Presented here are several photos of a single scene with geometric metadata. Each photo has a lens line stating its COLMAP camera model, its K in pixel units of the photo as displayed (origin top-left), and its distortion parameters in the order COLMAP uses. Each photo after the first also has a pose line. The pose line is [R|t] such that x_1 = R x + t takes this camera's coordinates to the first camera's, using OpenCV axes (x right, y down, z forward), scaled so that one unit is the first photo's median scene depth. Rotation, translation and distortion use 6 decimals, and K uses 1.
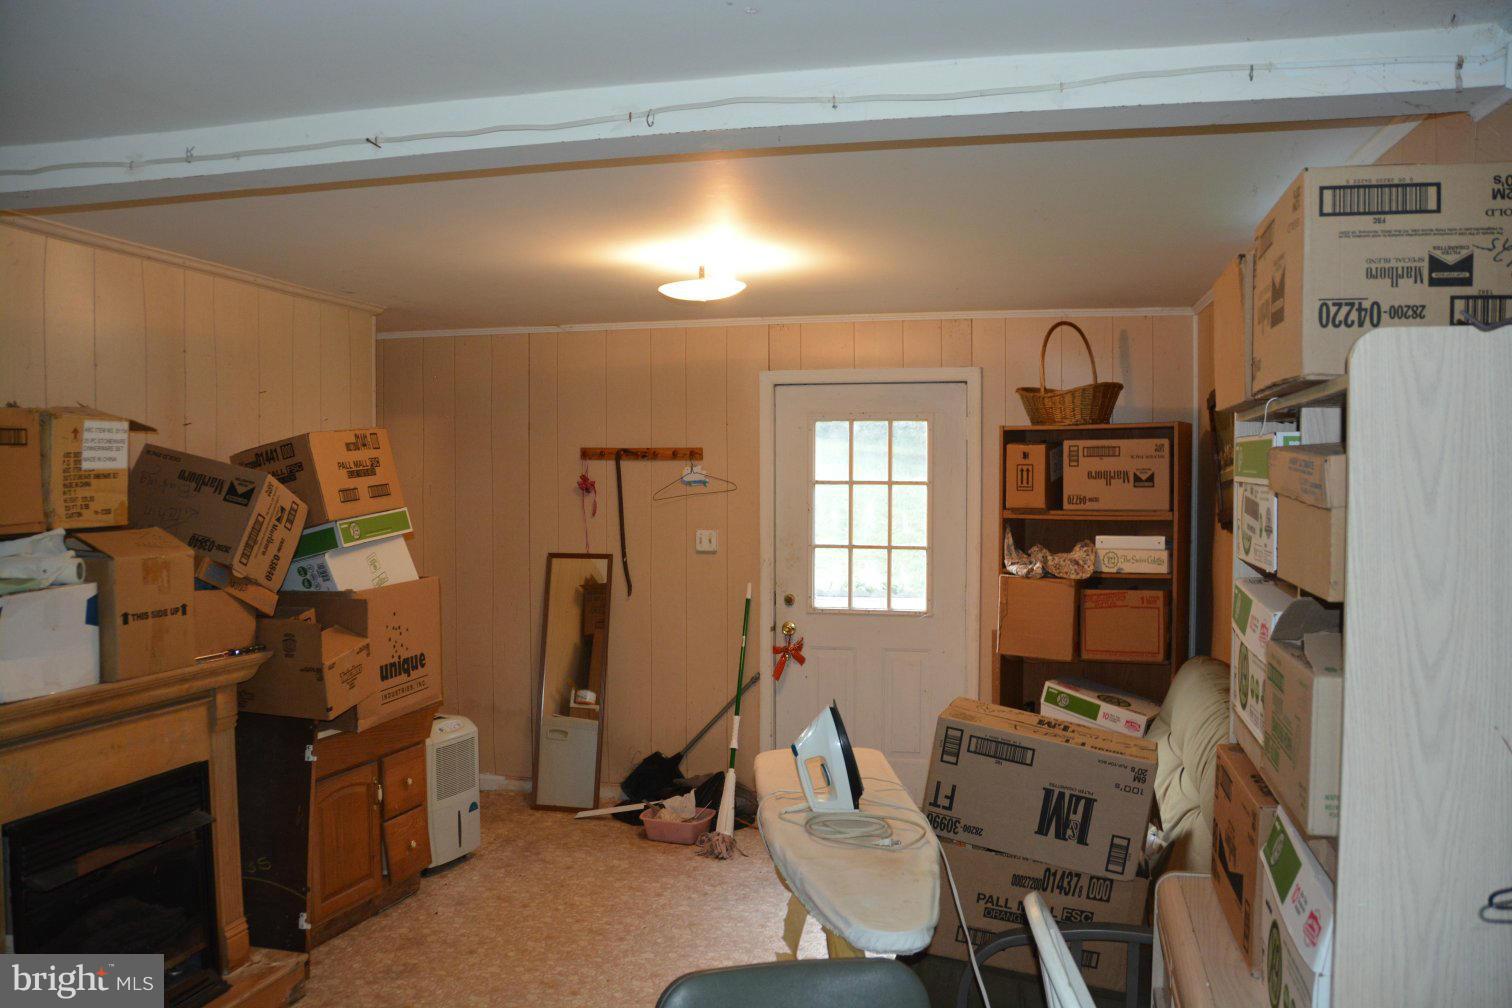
lens RADIAL K [[1182.8, 0, 758.1], [0, 1182.8, 511.8], [0, 0, 1]] dist [-0.166128, 0.122097]
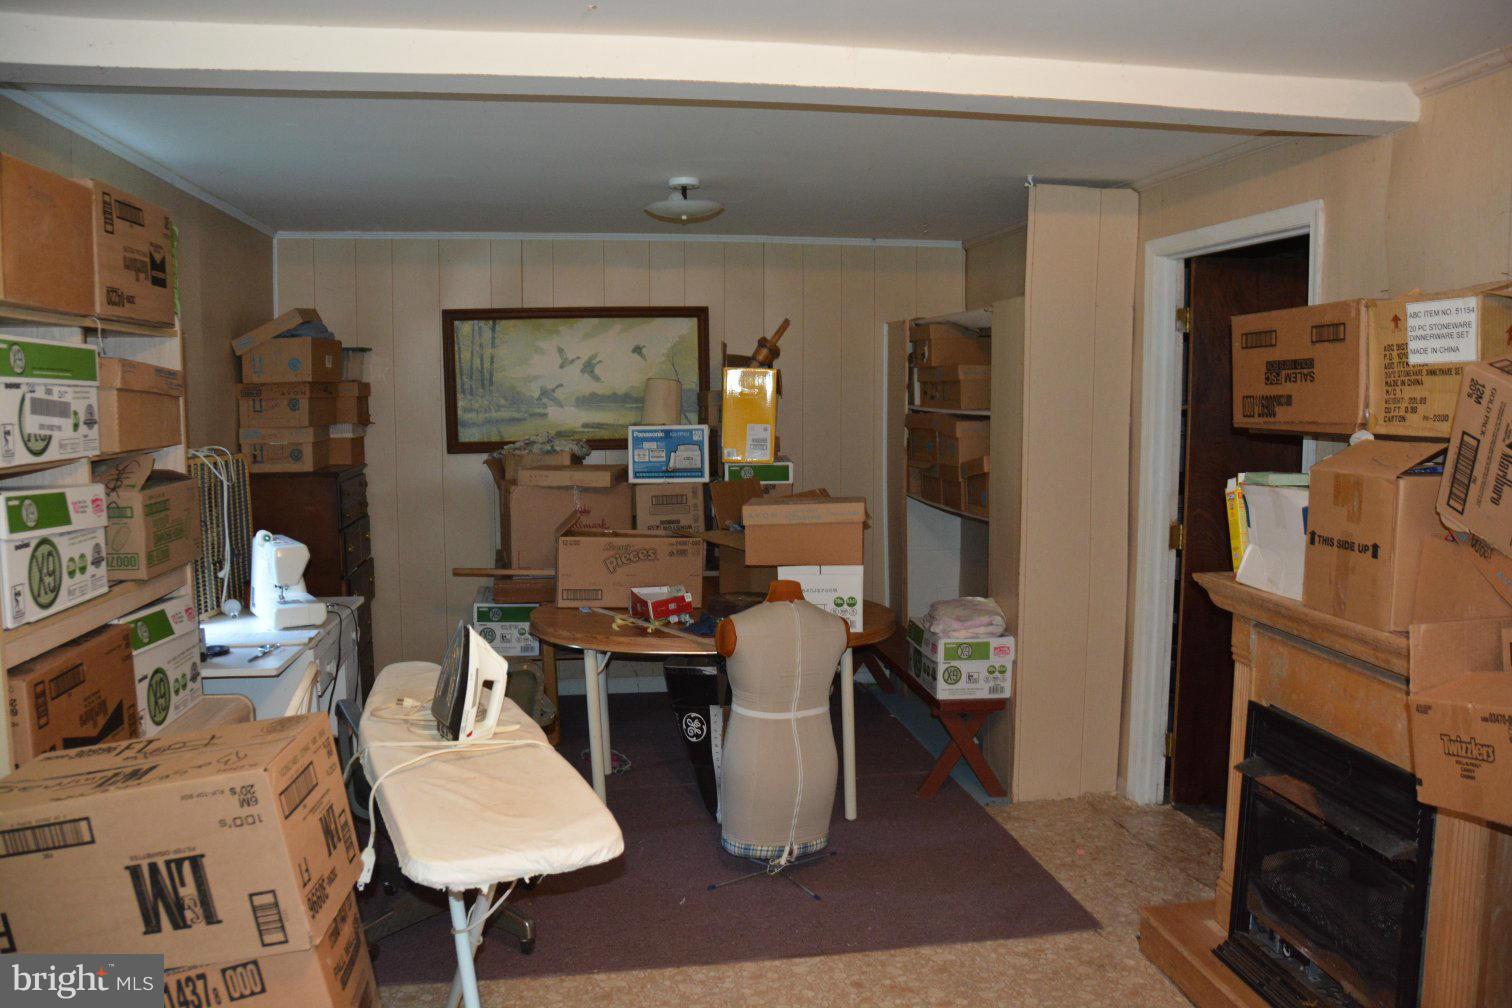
lens RADIAL K [[1182.8, 0, 758.1], [0, 1182.8, 511.8], [0, 0, 1]] dist [-0.166128, 0.122097]
pose [[-0.927082, 0.044275, -0.372235, 0.151977], [-0.005718, 0.991214, 0.132142, -0.036914], [0.374815, 0.124635, -0.918684, 1.579917]]
